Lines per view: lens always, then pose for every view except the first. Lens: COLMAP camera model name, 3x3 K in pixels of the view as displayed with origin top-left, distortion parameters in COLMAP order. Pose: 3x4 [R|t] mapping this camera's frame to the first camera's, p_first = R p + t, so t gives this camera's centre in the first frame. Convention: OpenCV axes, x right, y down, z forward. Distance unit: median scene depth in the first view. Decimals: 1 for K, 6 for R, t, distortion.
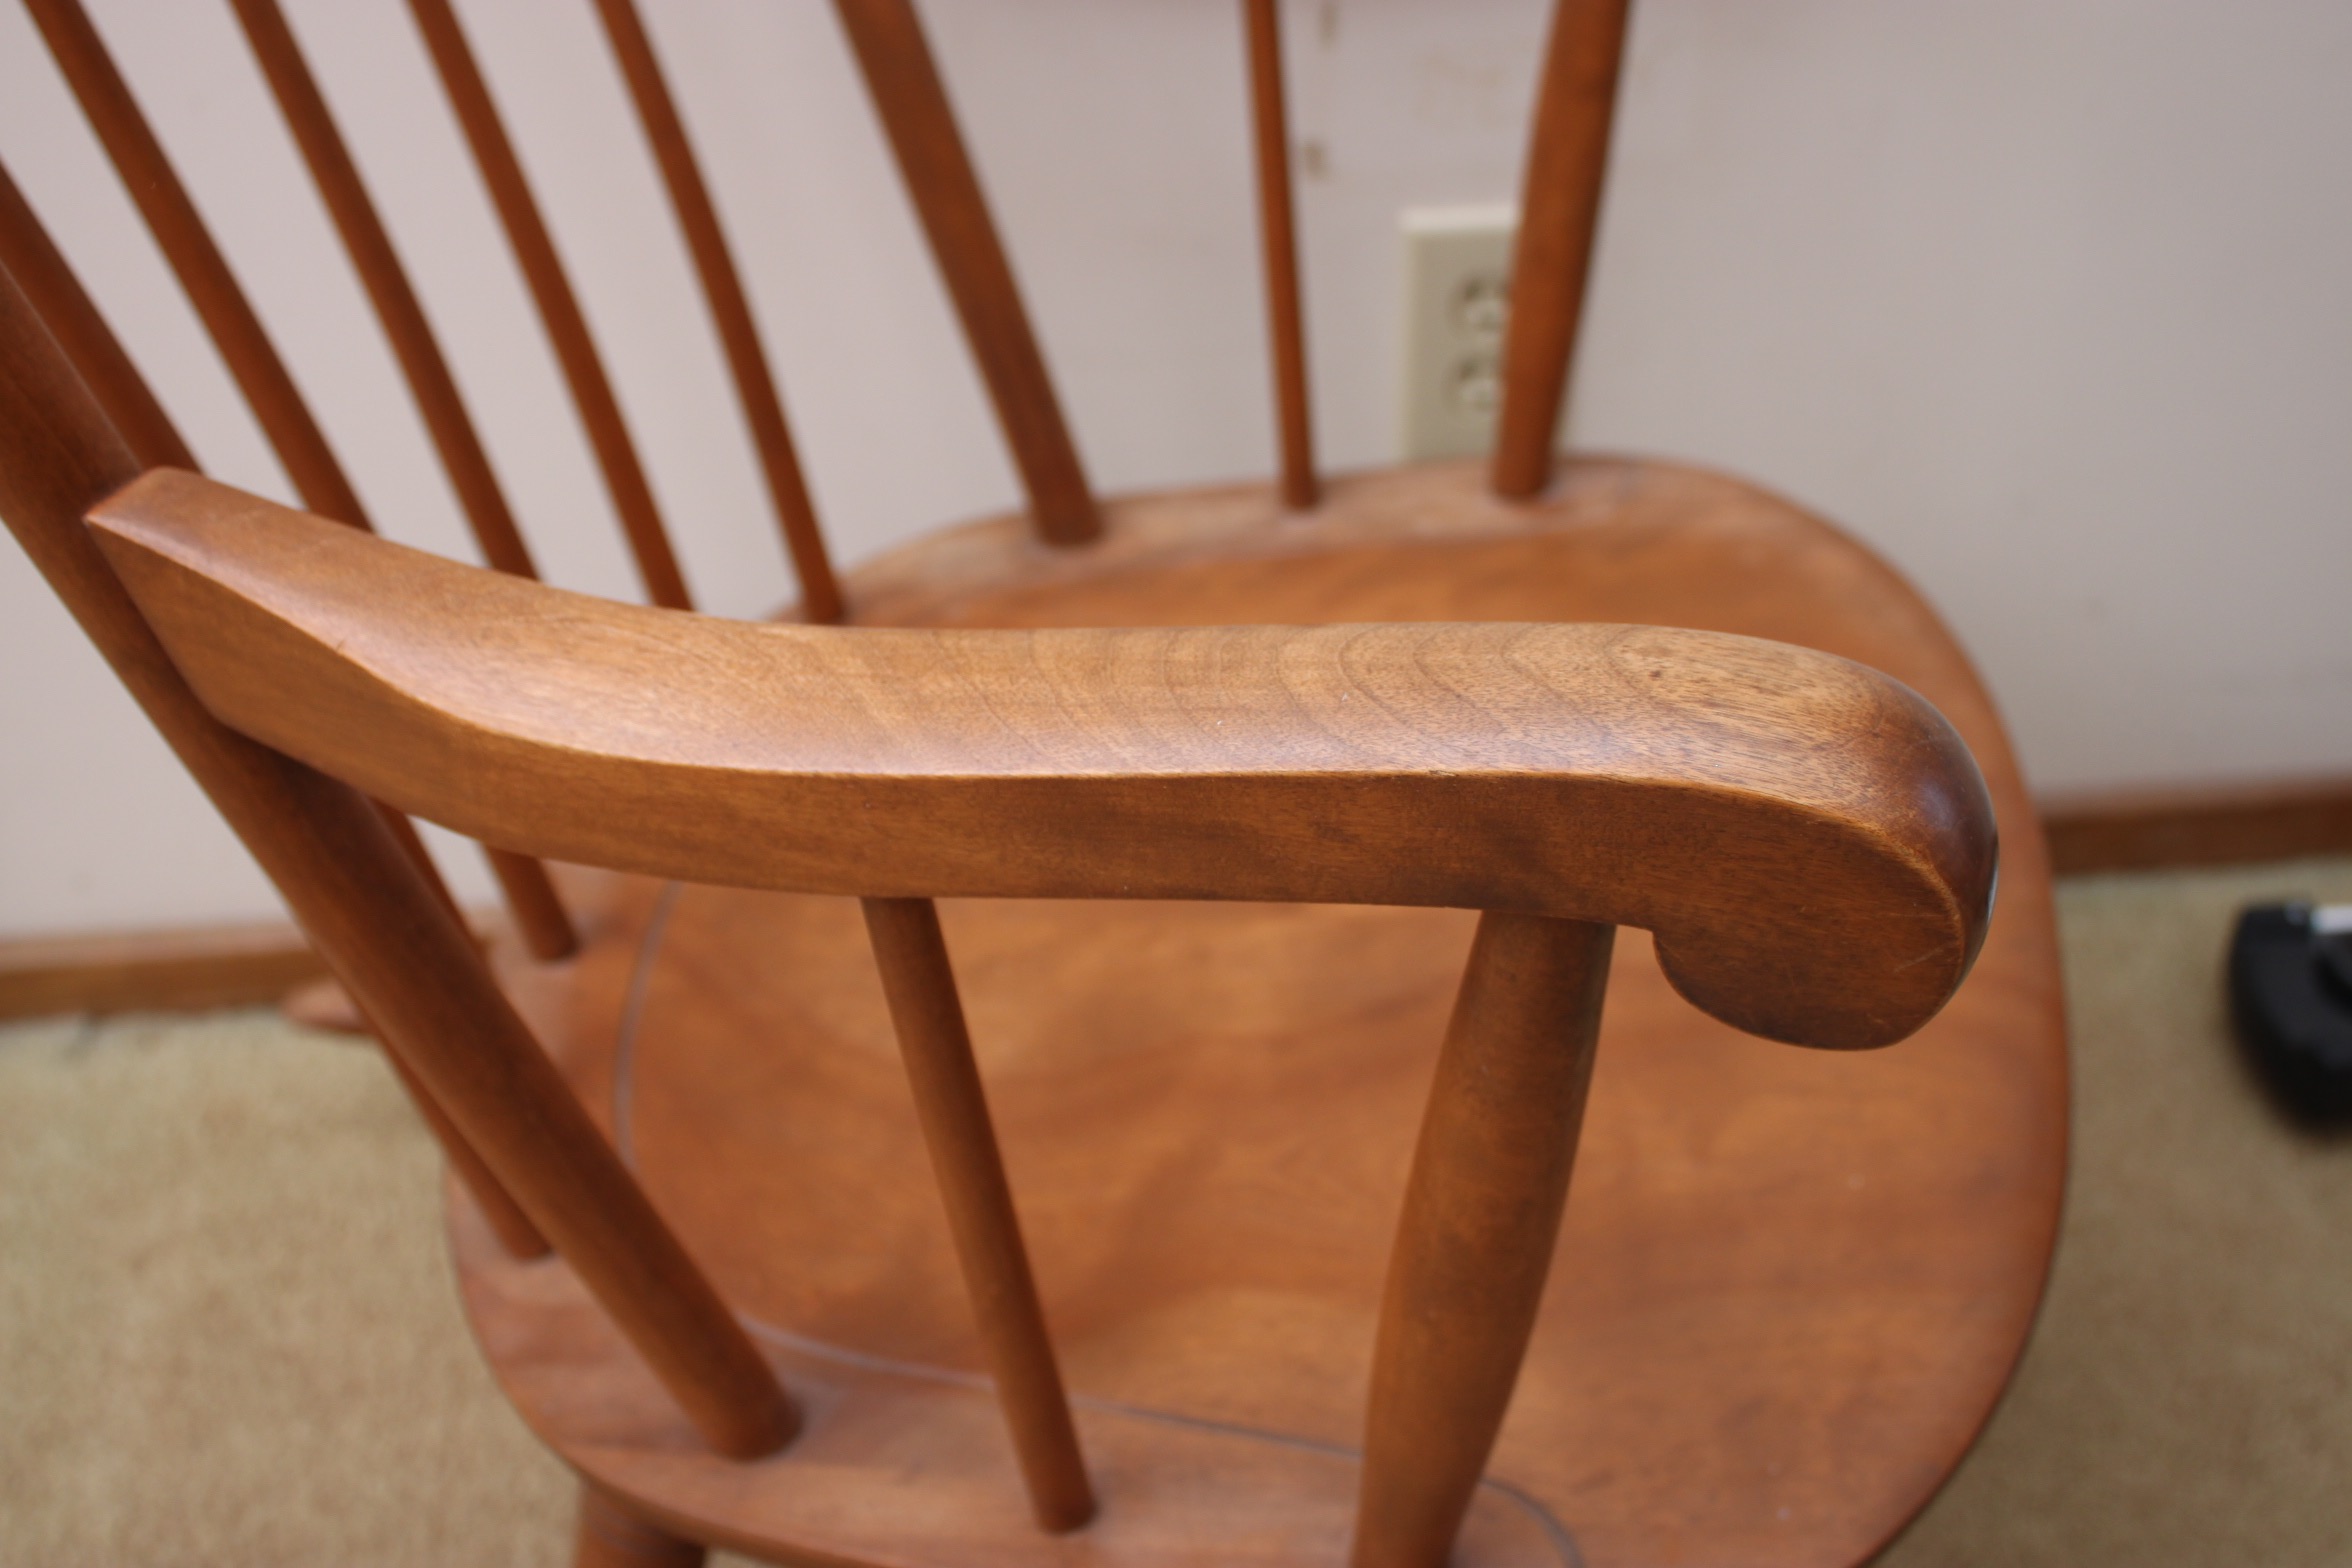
lens RADIAL K [[2637.4, 0, 1176.6], [0, 2637.4, 778.0], [0, 0, 1]] dist [-0.056294, 0.000000]
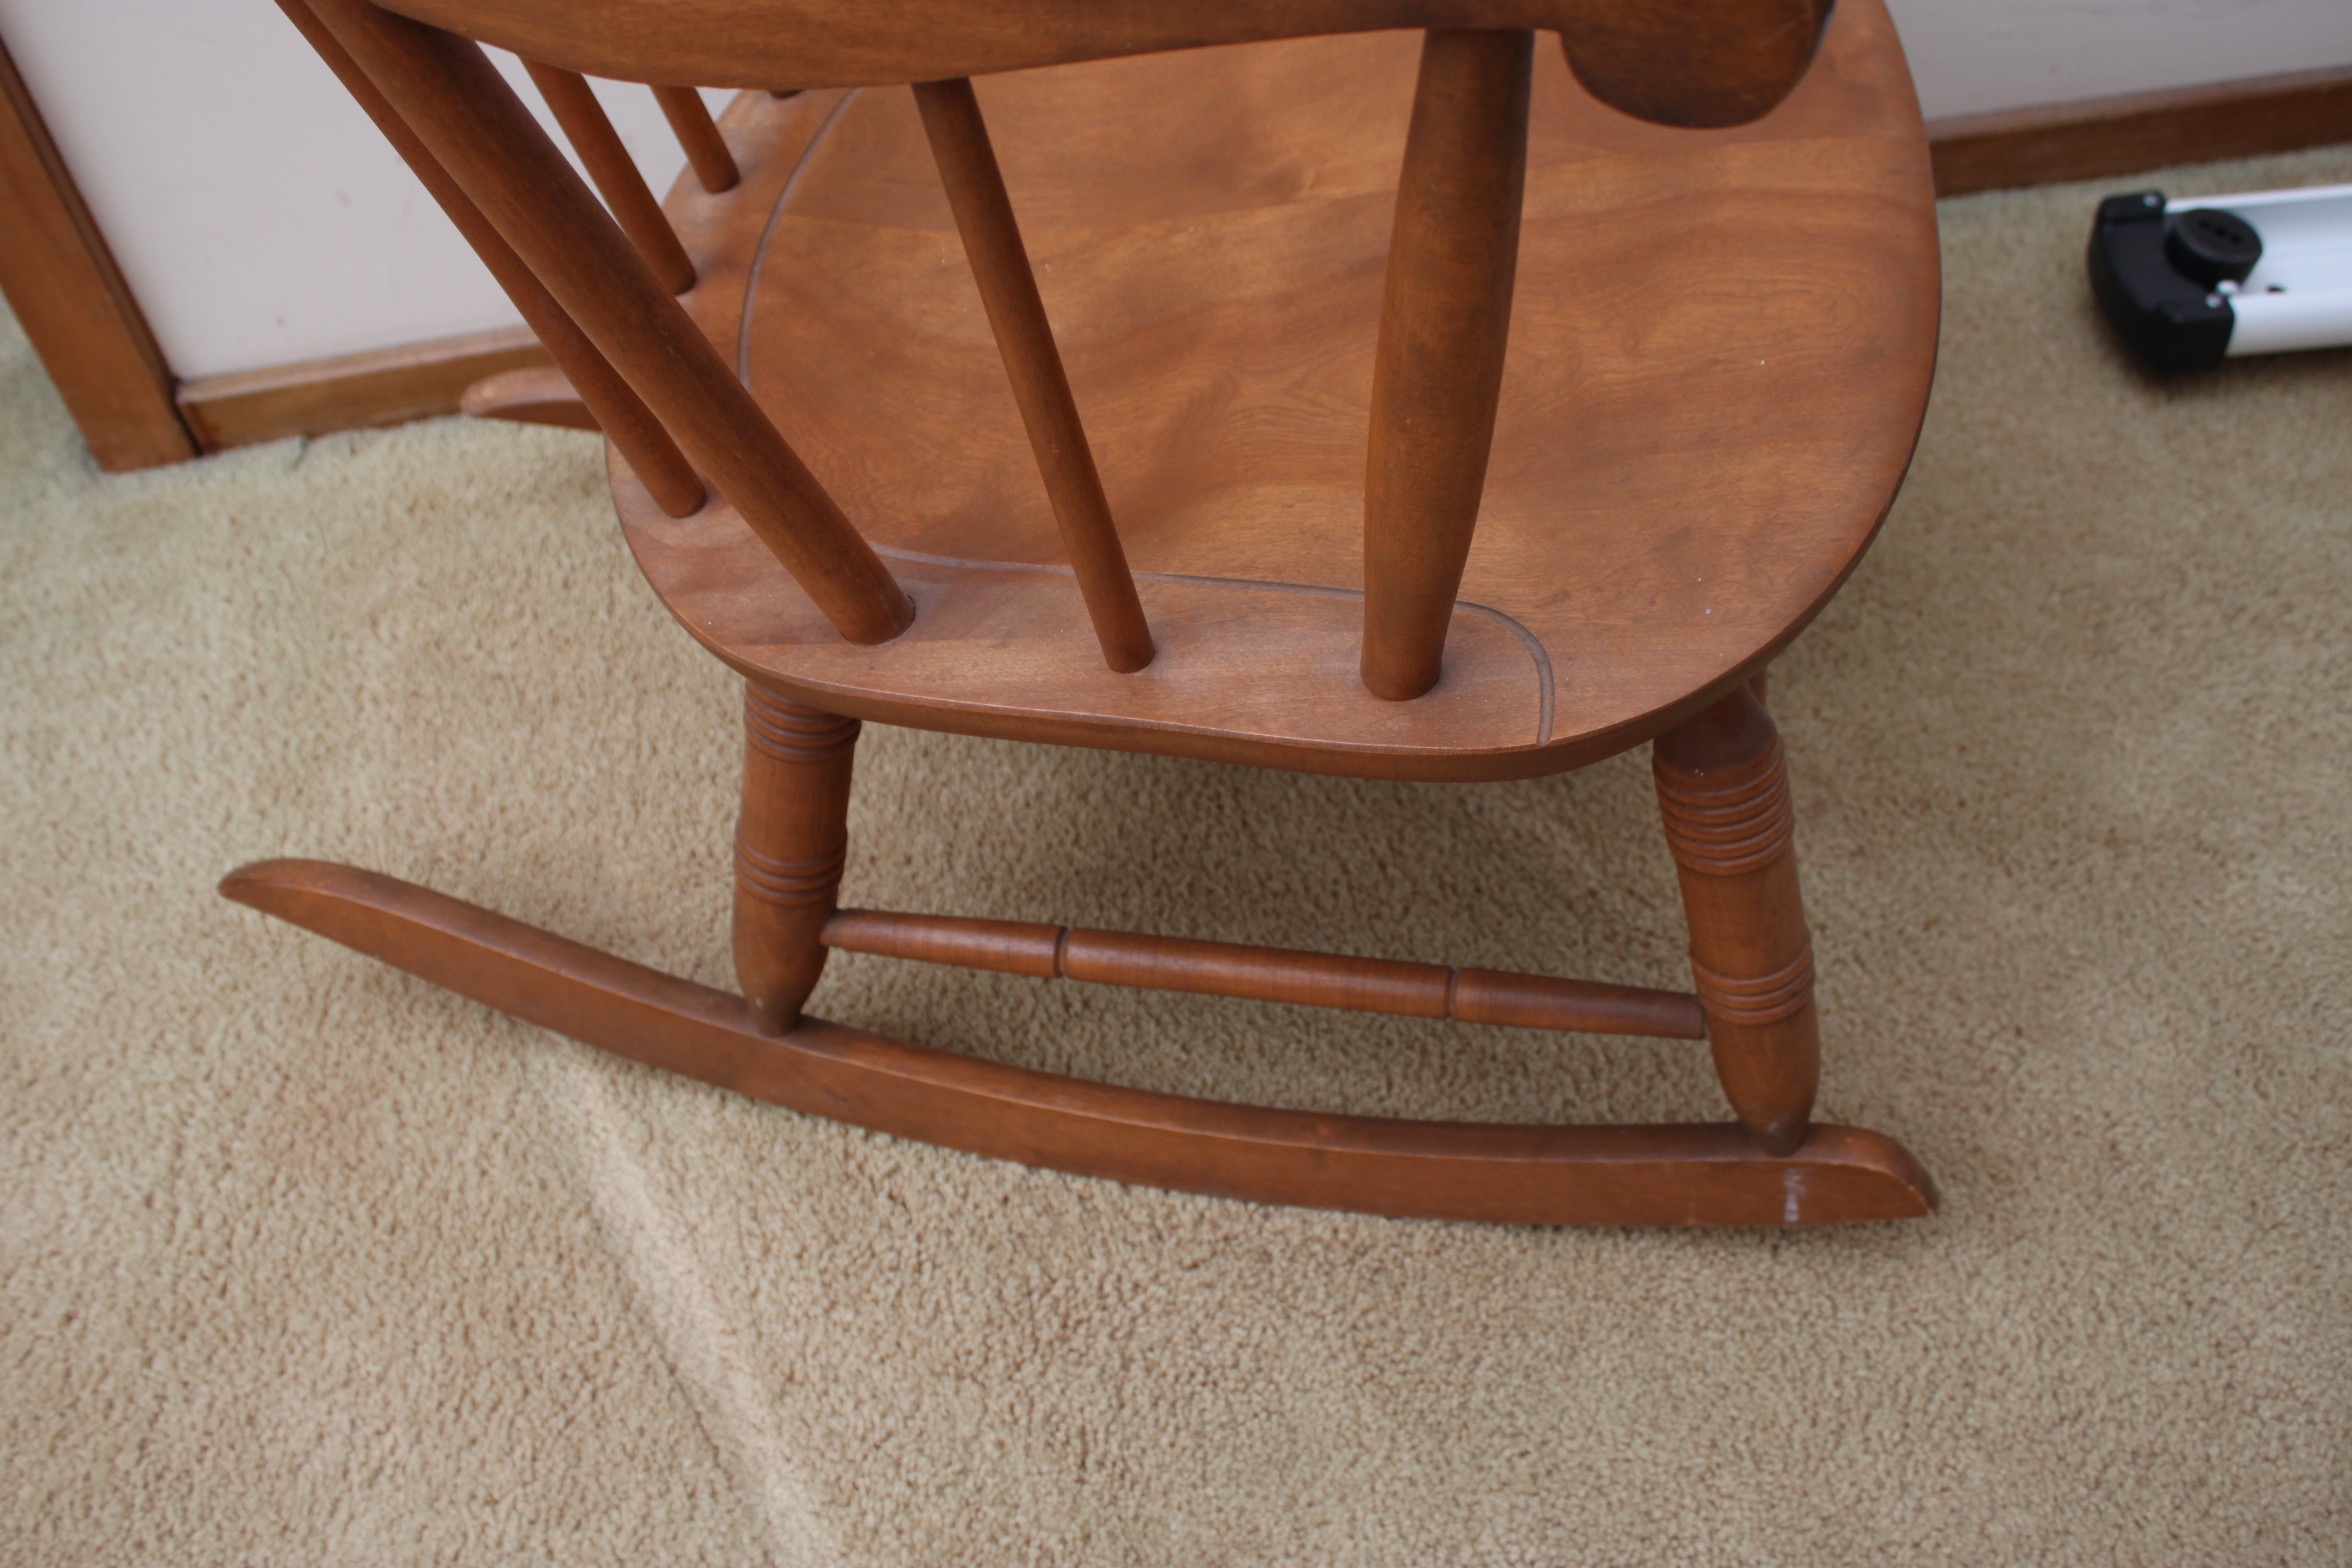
lens RADIAL K [[2271.8, 0, 1182.0], [0, 2271.8, 794.2], [0, 0, 1]] dist [-0.088404, 0.000000]
pose [[0.997027, -0.072057, -0.027289, 0.006027], [0.076199, 0.974621, 0.210492, 0.112022], [0.011429, -0.211946, 0.977215, -0.061683]]
